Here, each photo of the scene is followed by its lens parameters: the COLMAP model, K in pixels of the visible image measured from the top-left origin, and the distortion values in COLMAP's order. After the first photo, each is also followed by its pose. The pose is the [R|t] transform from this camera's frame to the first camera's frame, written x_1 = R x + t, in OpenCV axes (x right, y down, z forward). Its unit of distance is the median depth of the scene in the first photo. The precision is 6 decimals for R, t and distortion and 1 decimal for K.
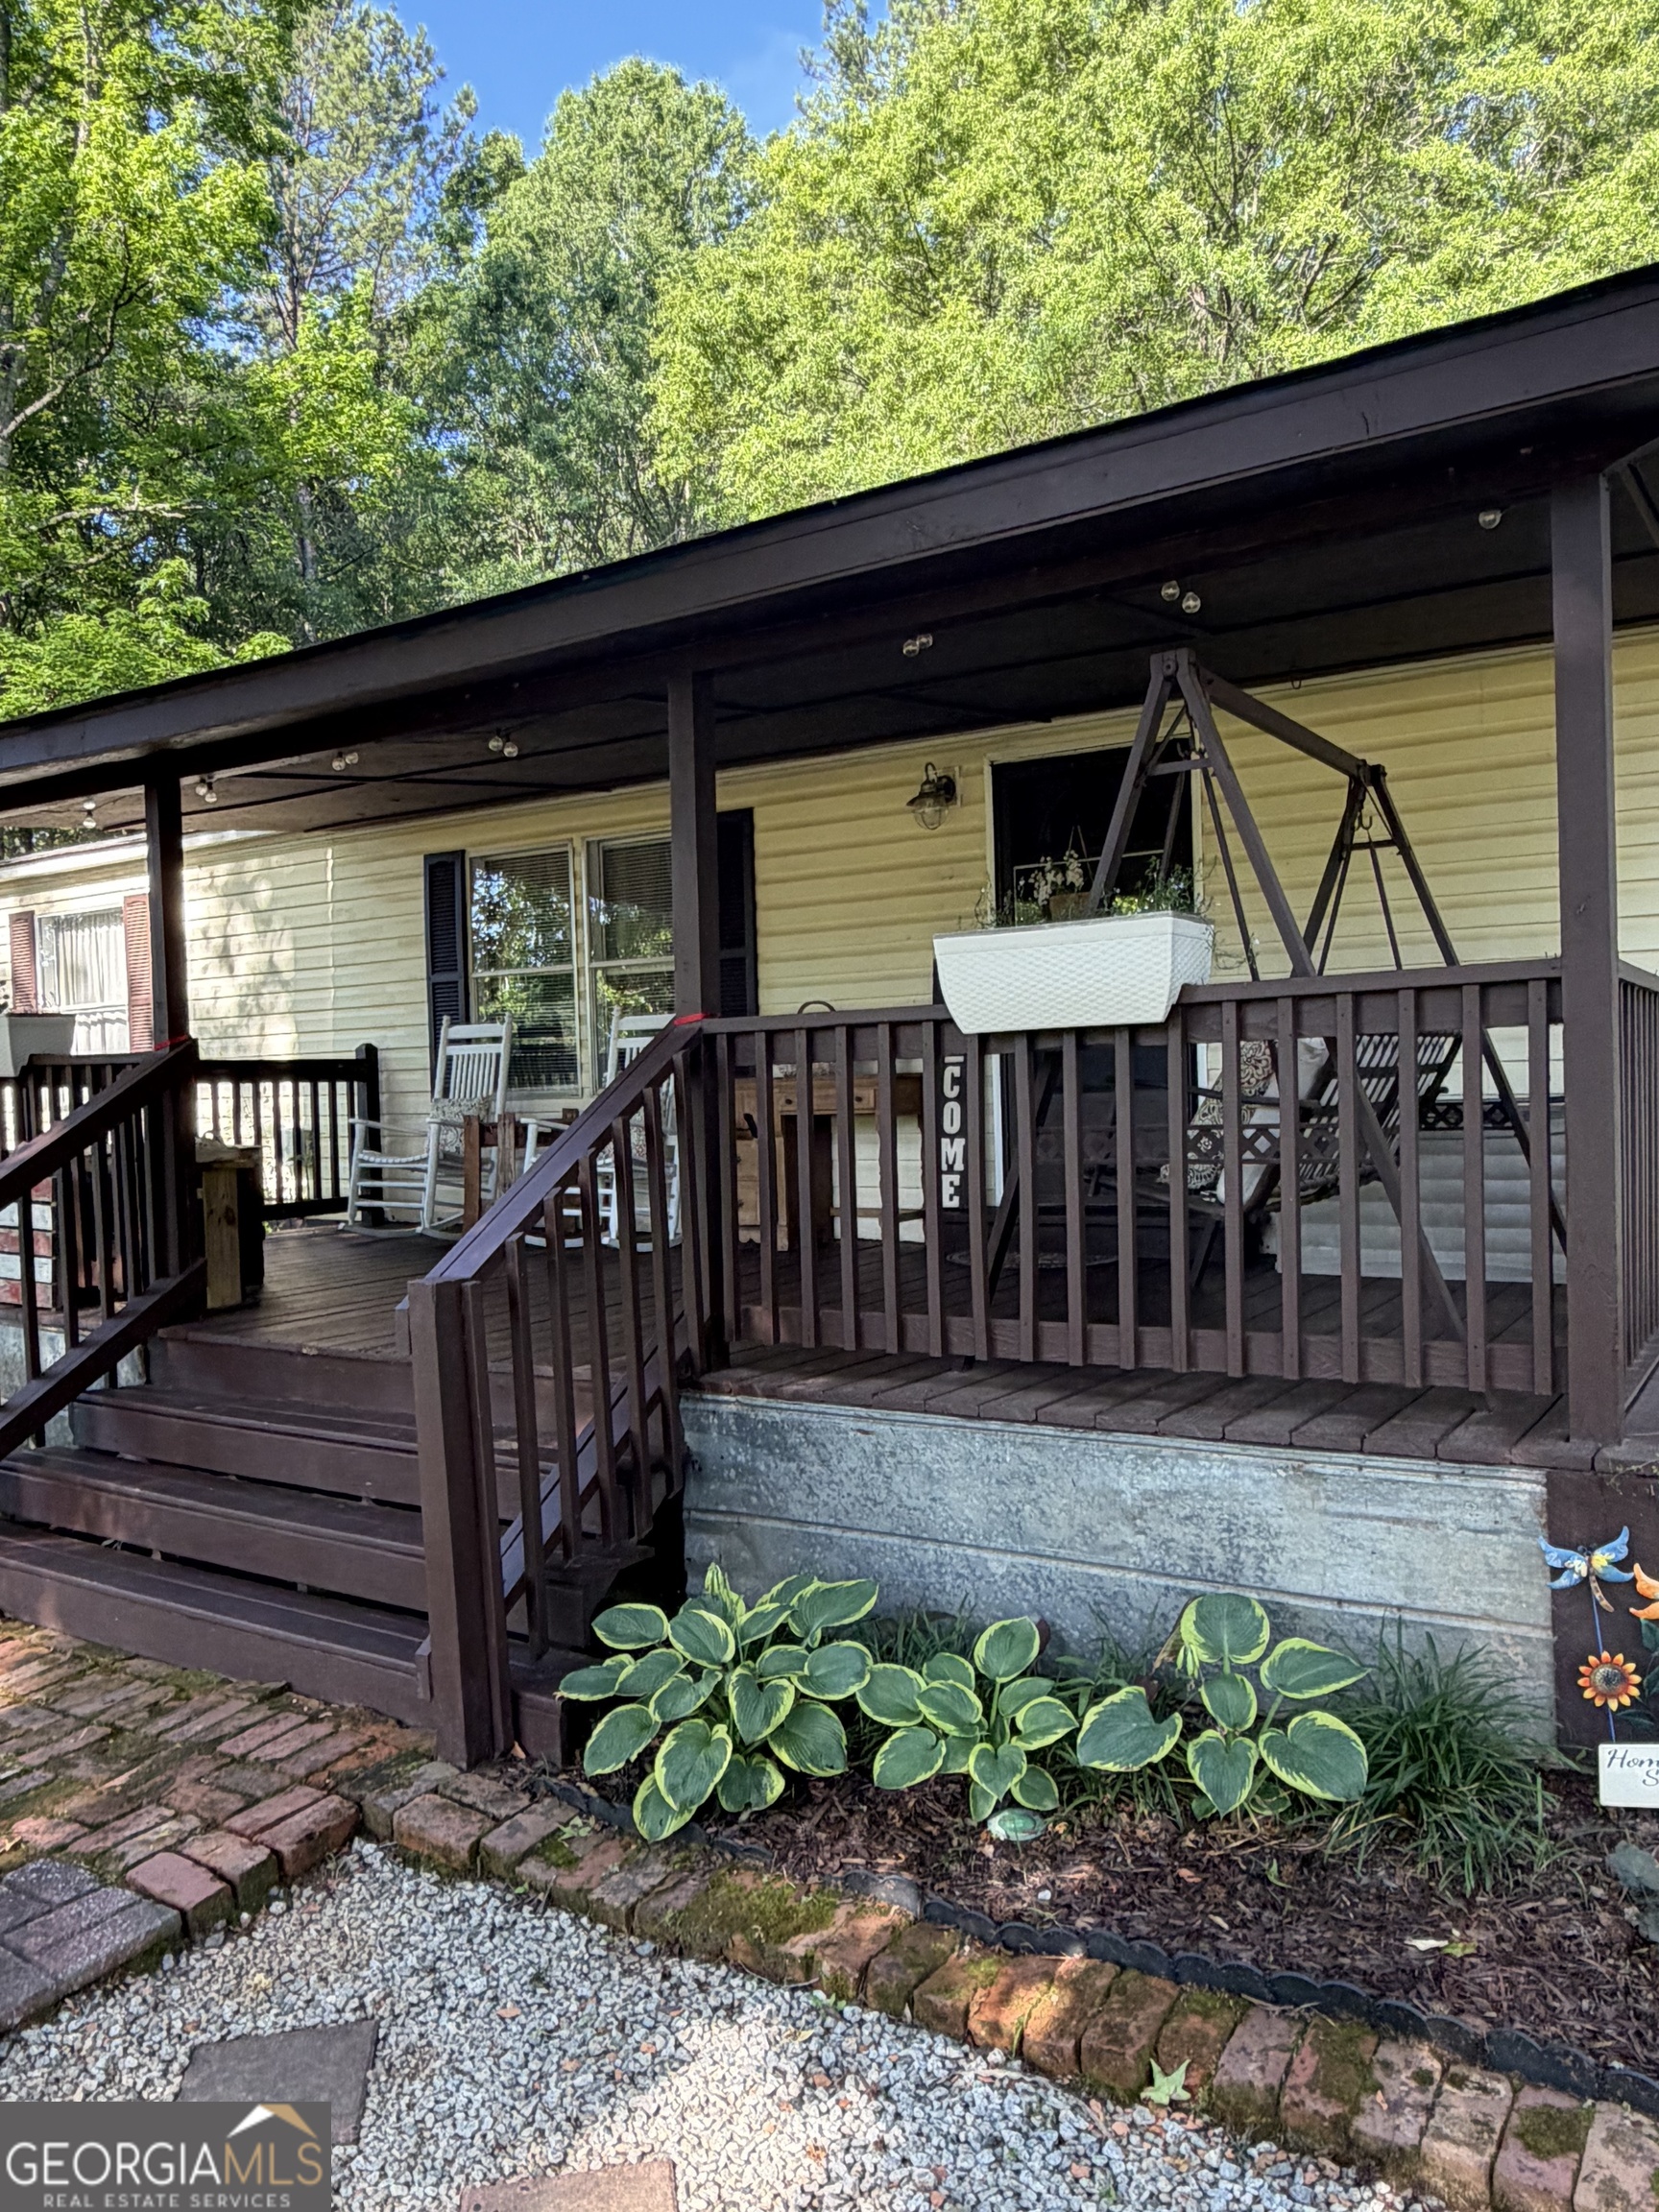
lens RADIAL K [[1566.5, 0, 814.1], [0, 1566.5, 1111.3], [0, 0, 1]] dist [-0.005790, 0.002253]
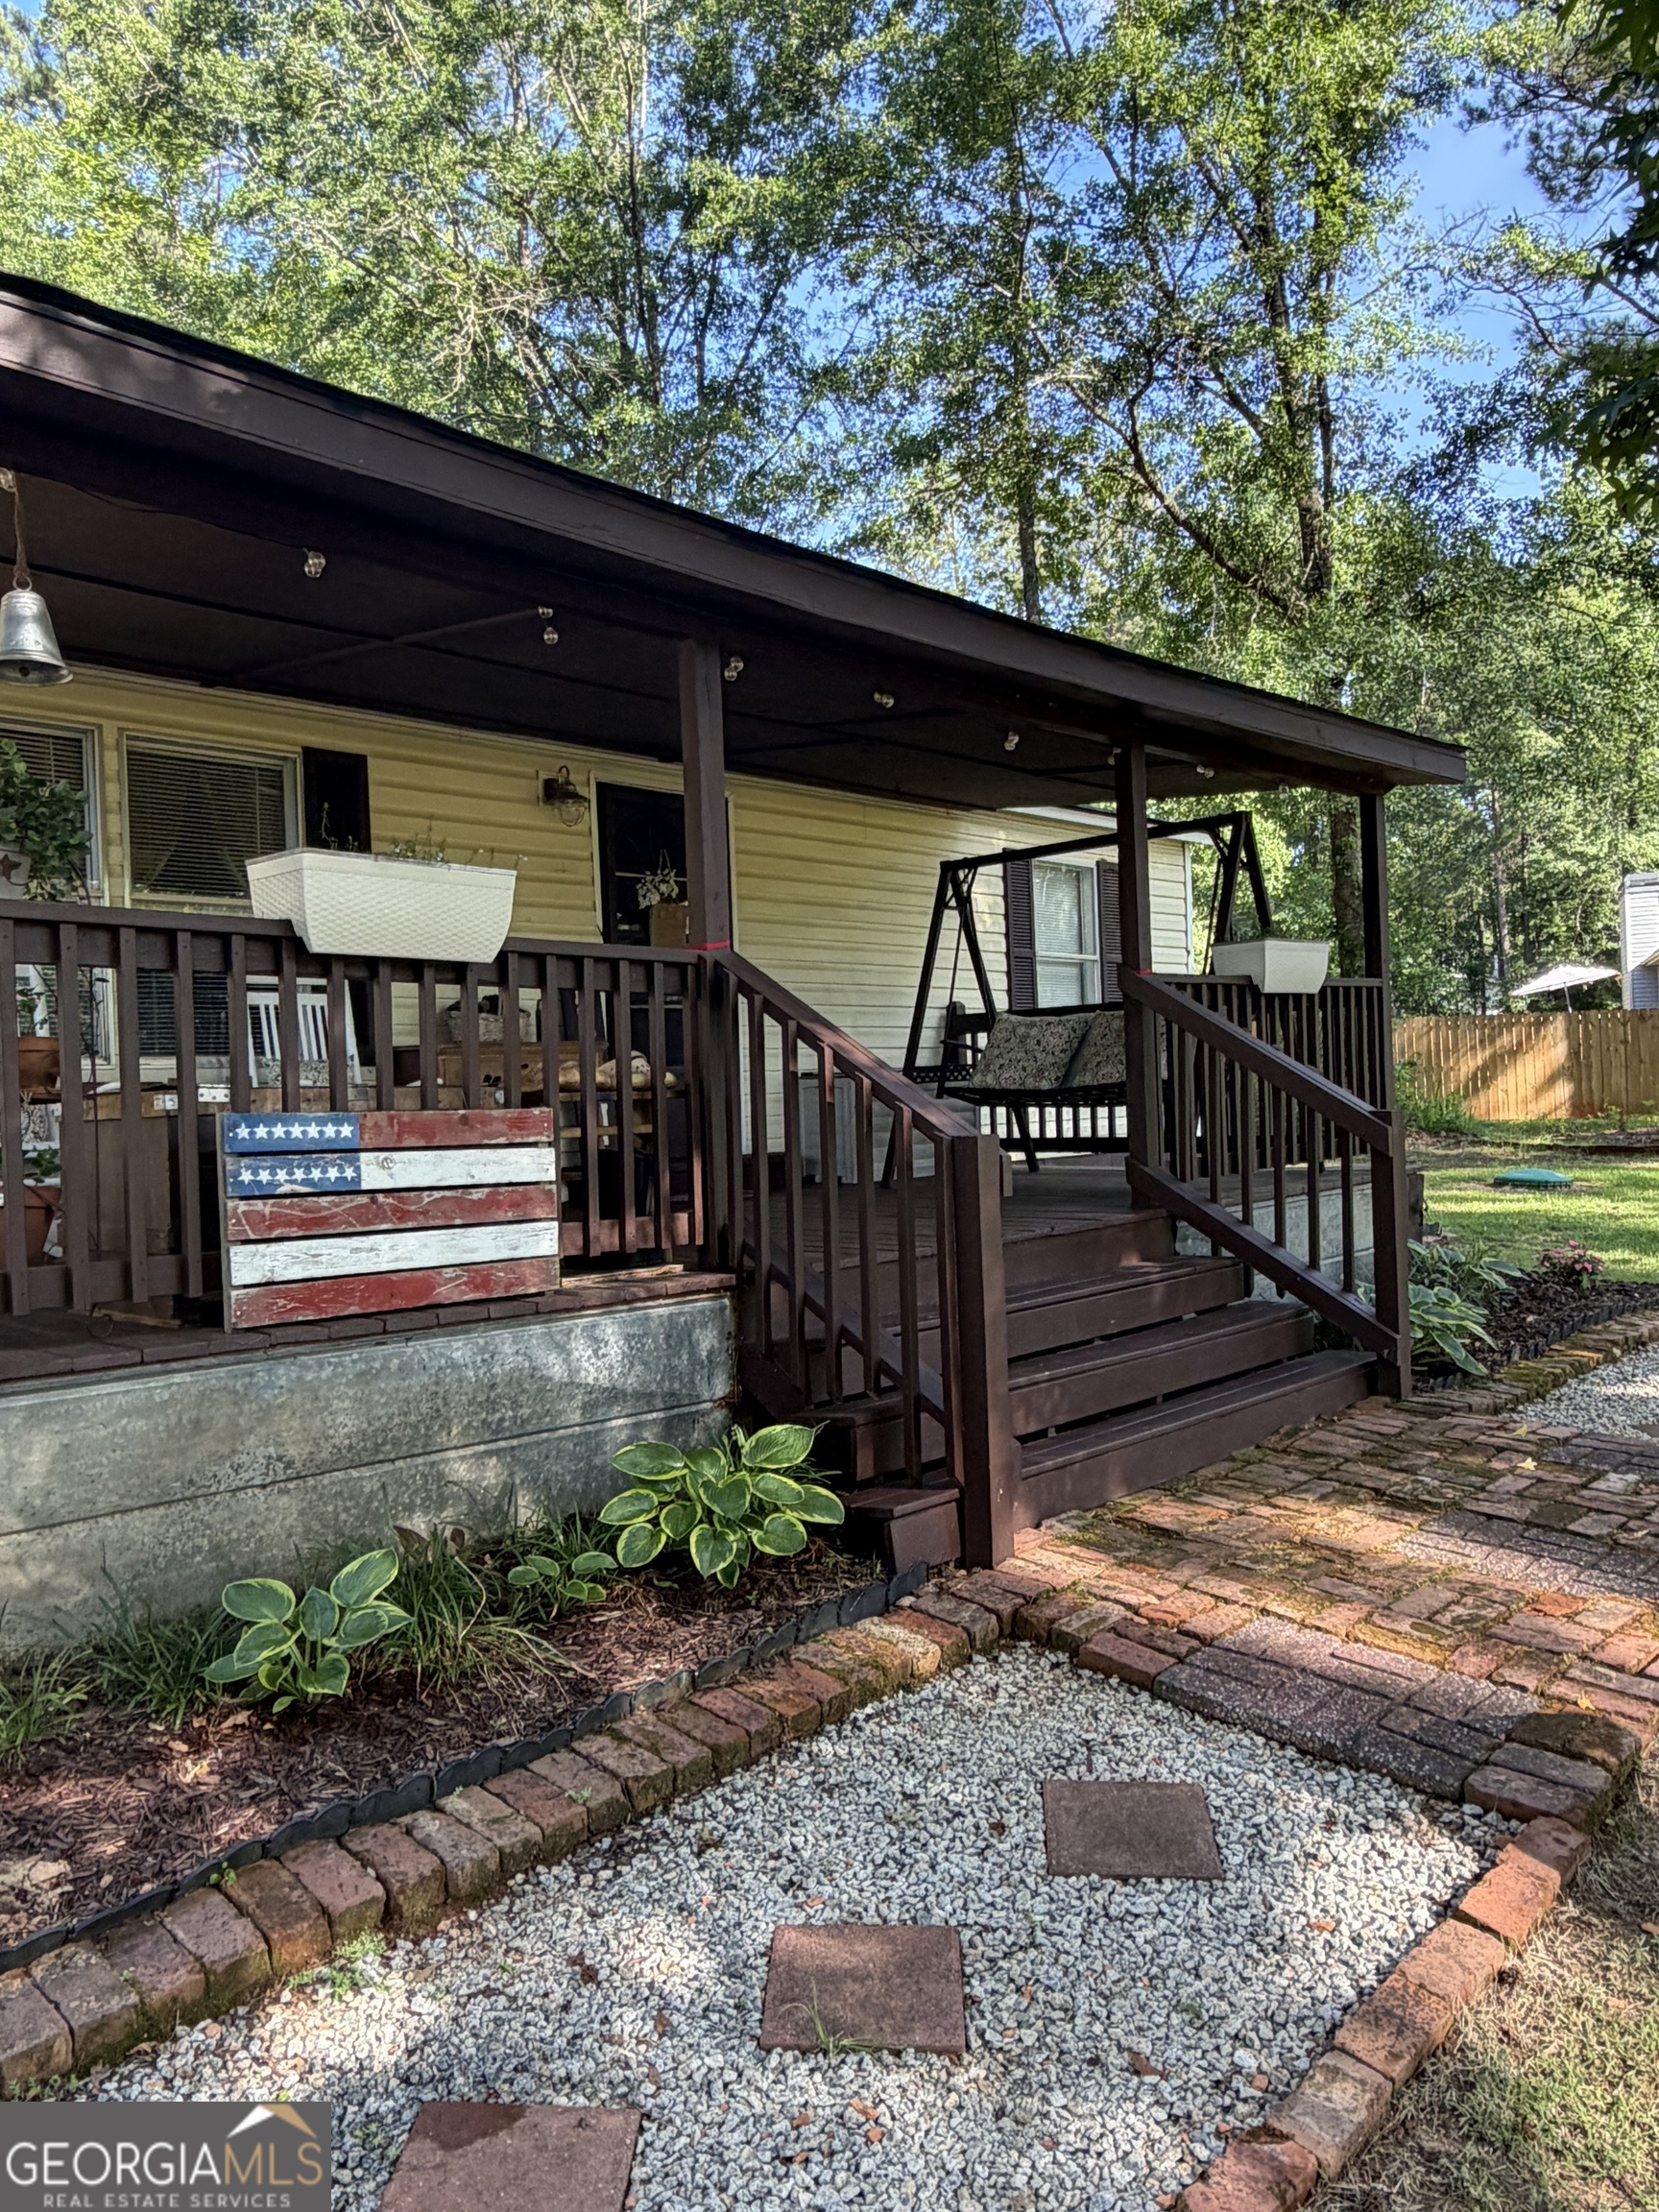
lens RADIAL K [[1566.5, 0, 836.9], [0, 1566.5, 1108.3], [0, 0, 1]] dist [-0.005790, 0.002253]
pose [[0.200965, 0.012087, 0.979524, -1.583948], [0.050221, 0.998482, -0.022624, 0.088792], [-0.978310, 0.053740, 0.200053, 0.982267]]
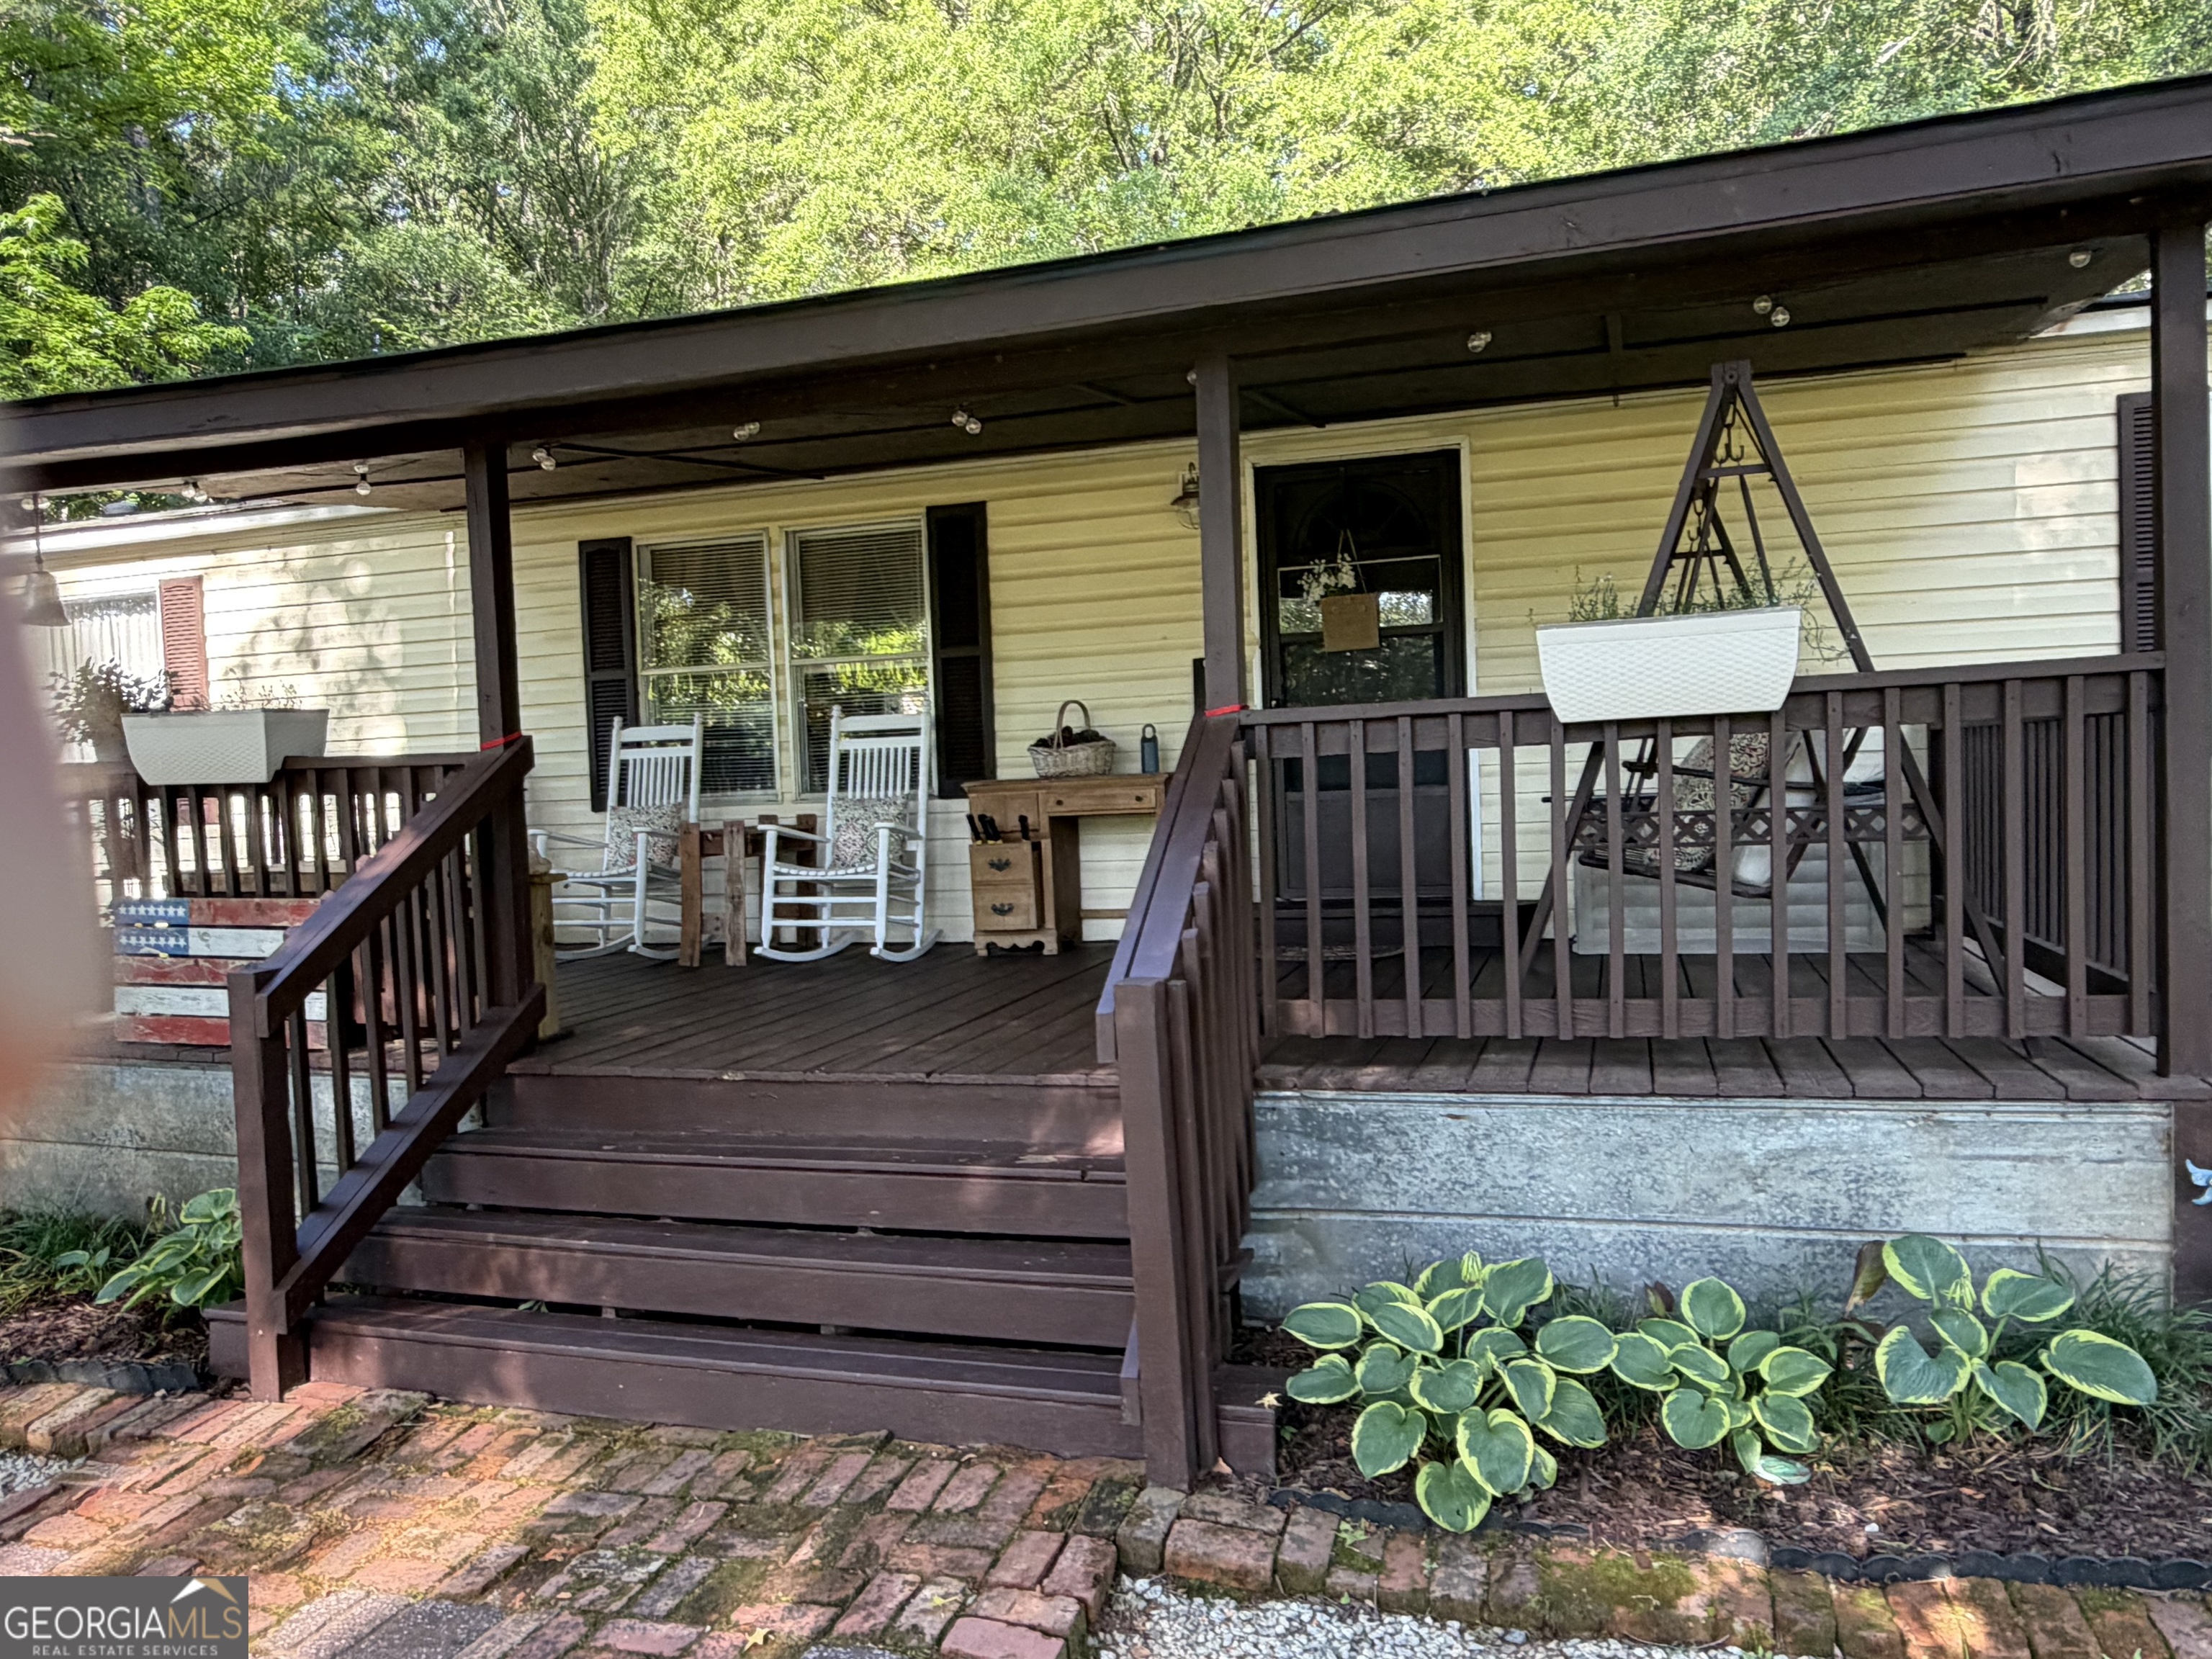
lens RADIAL K [[1566.5, 0, 1103.1], [0, 1566.5, 838.7], [0, 0, 1]] dist [-0.005790, 0.002253]
pose [[0.965598, -0.018630, 0.259372, -0.399603], [0.016043, 0.999798, 0.012090, 0.007946], [-0.259545, -0.007513, 0.965702, 0.073553]]
